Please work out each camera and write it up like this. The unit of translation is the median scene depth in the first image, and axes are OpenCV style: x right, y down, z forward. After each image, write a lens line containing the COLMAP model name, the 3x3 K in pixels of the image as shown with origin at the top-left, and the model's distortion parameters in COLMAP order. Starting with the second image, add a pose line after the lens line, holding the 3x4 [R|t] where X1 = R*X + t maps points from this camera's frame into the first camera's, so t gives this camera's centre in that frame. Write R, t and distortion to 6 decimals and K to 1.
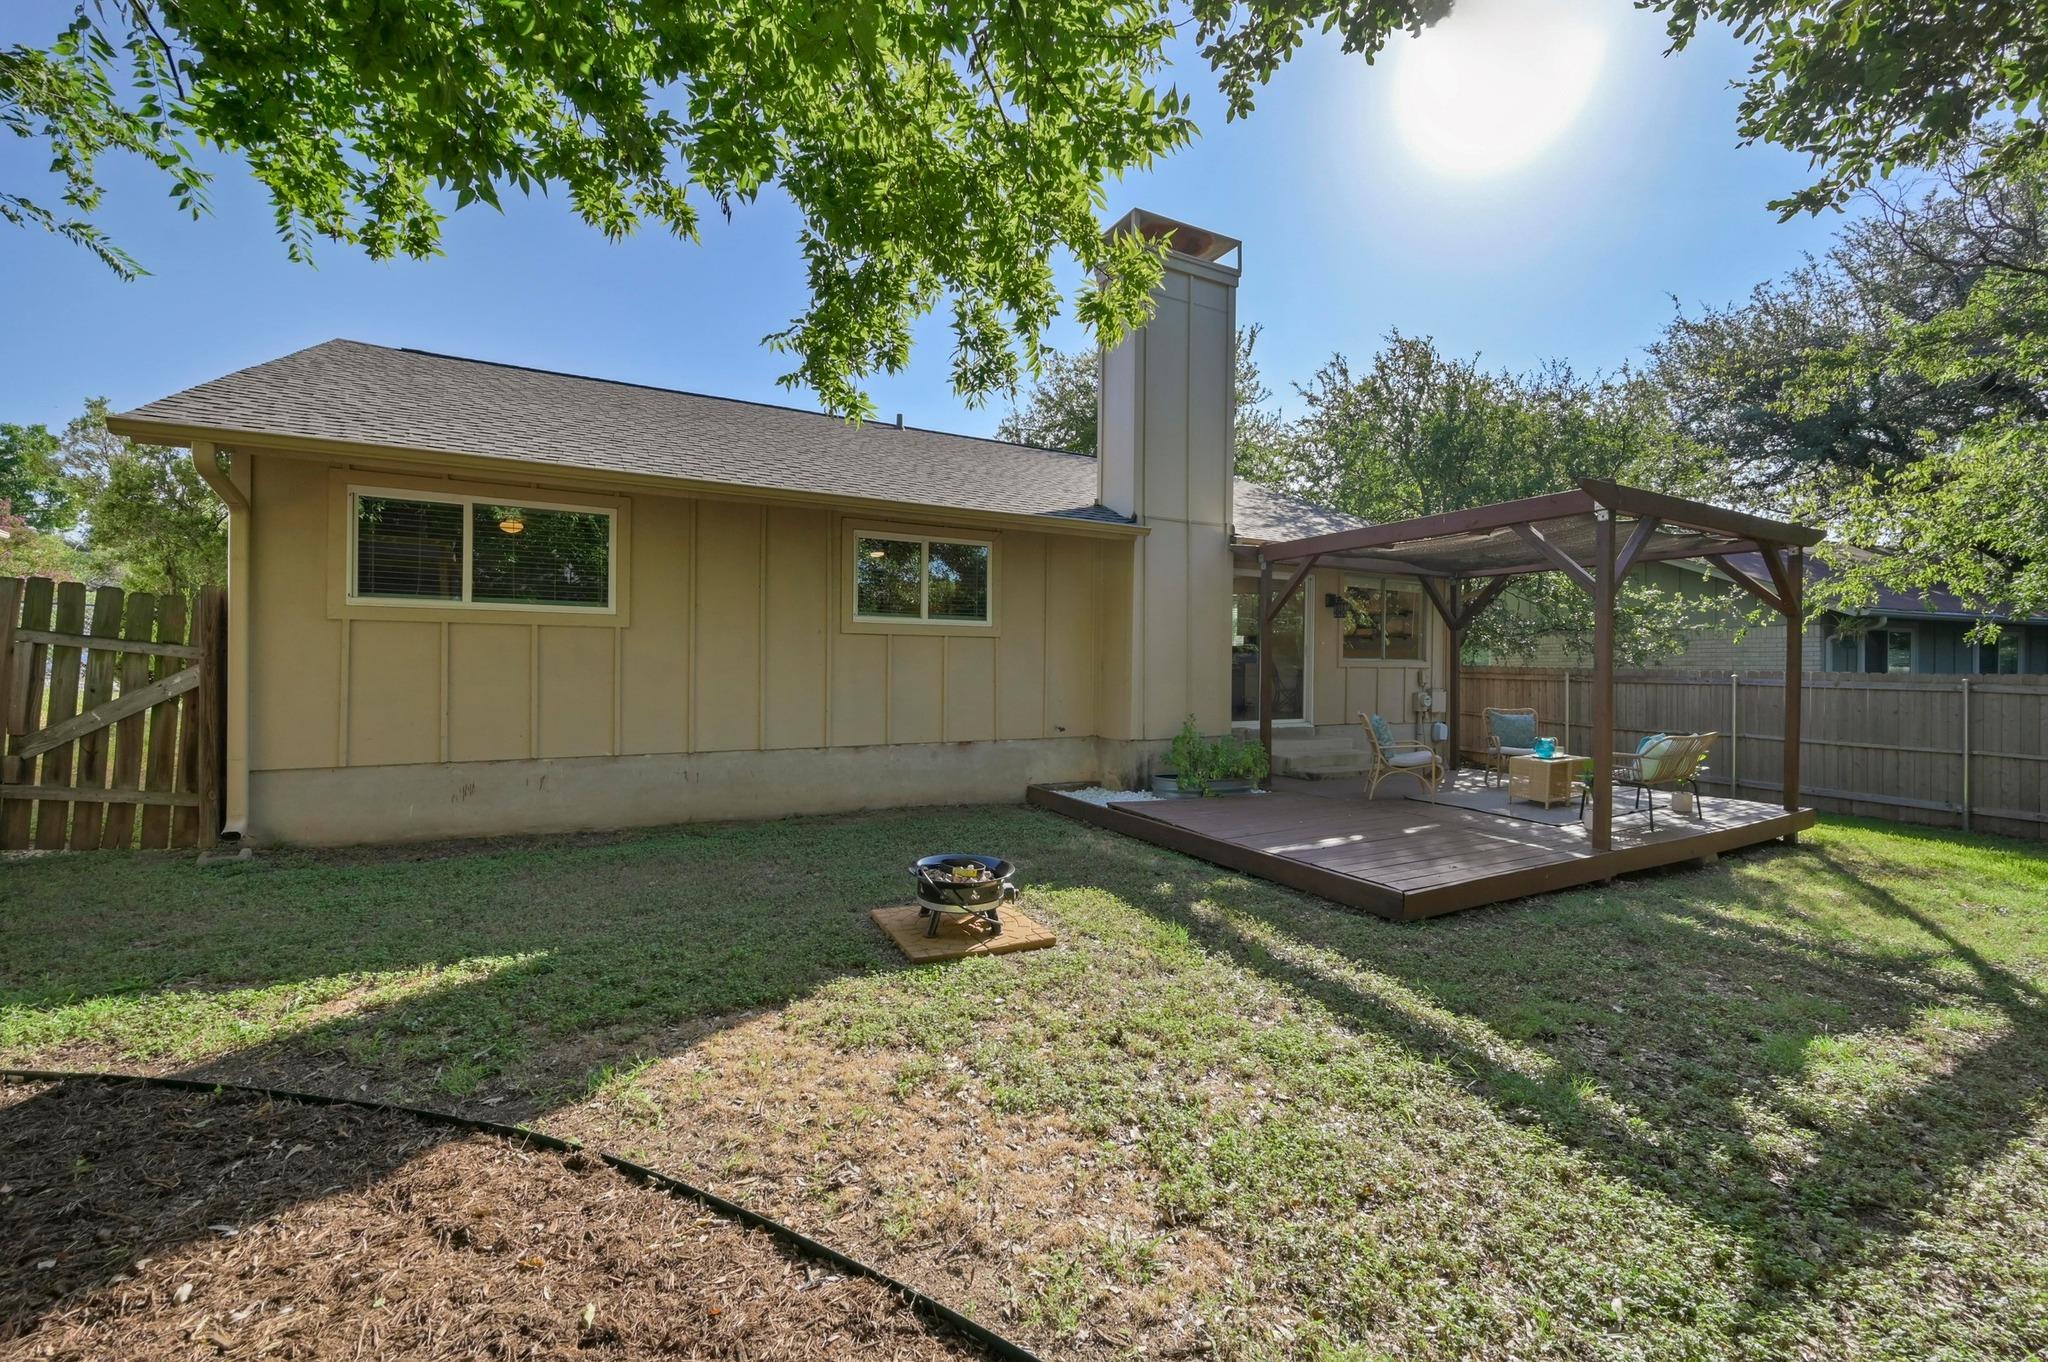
lens RADIAL K [[805.0, 0, 1036.2], [0, 805.0, 670.5], [0, 0, 1]] dist [-0.000850, 0.000161]
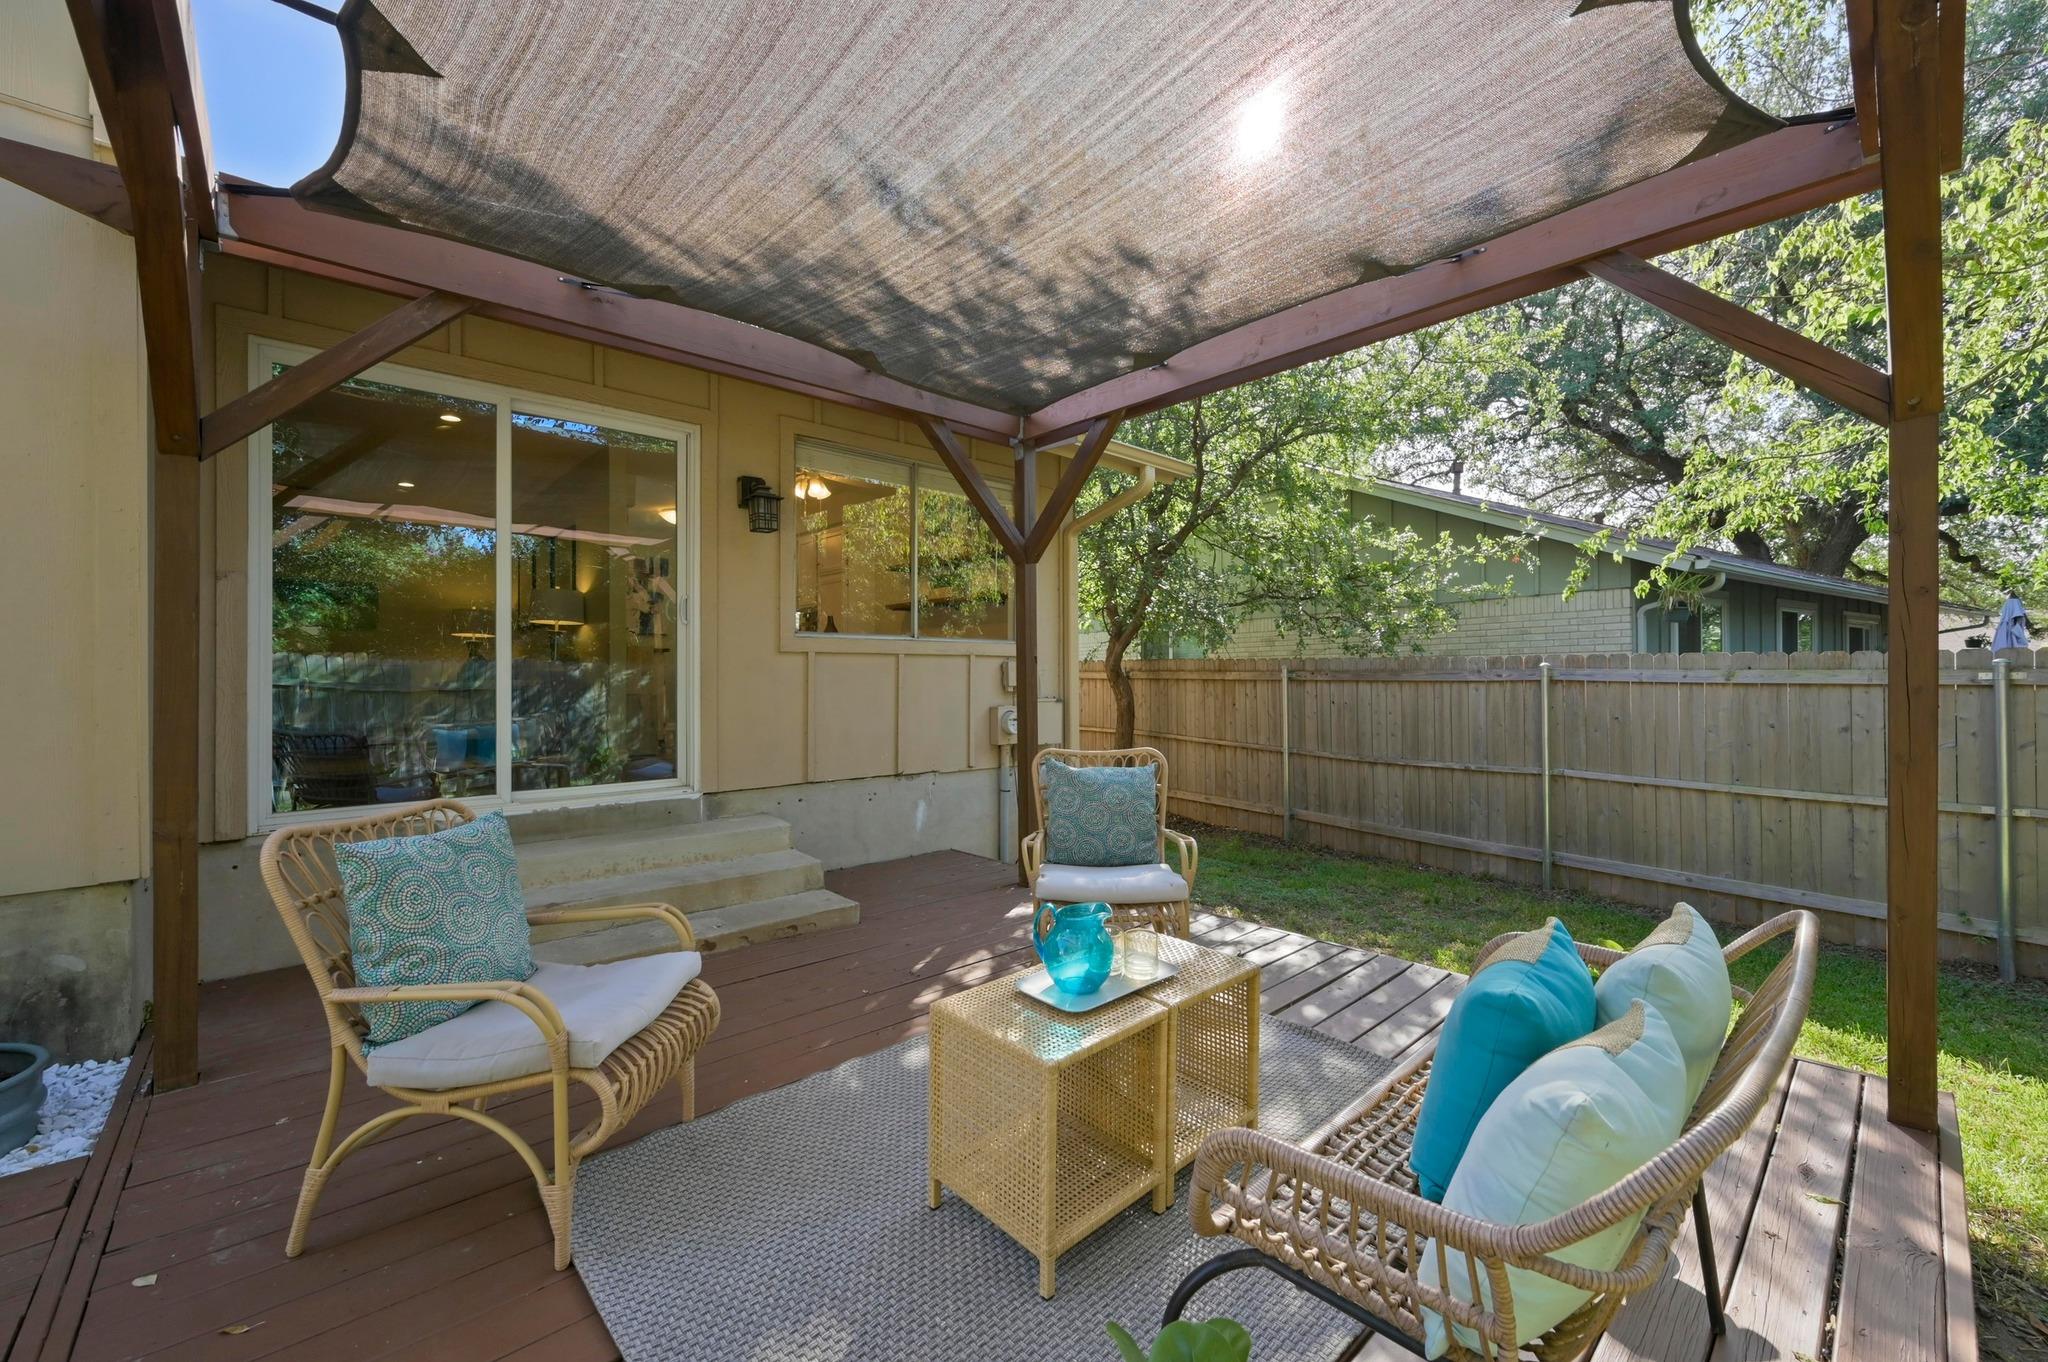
lens RADIAL K [[805.0, 0, 1014.6], [0, 805.0, 680.2], [0, 0, 1]] dist [-0.000850, 0.000161]
pose [[0.975851, -0.011243, 0.218150, 0.357452], [0.012007, 0.999926, -0.002179, 0.012973], [-0.218109, 0.004746, 0.975913, 0.492799]]
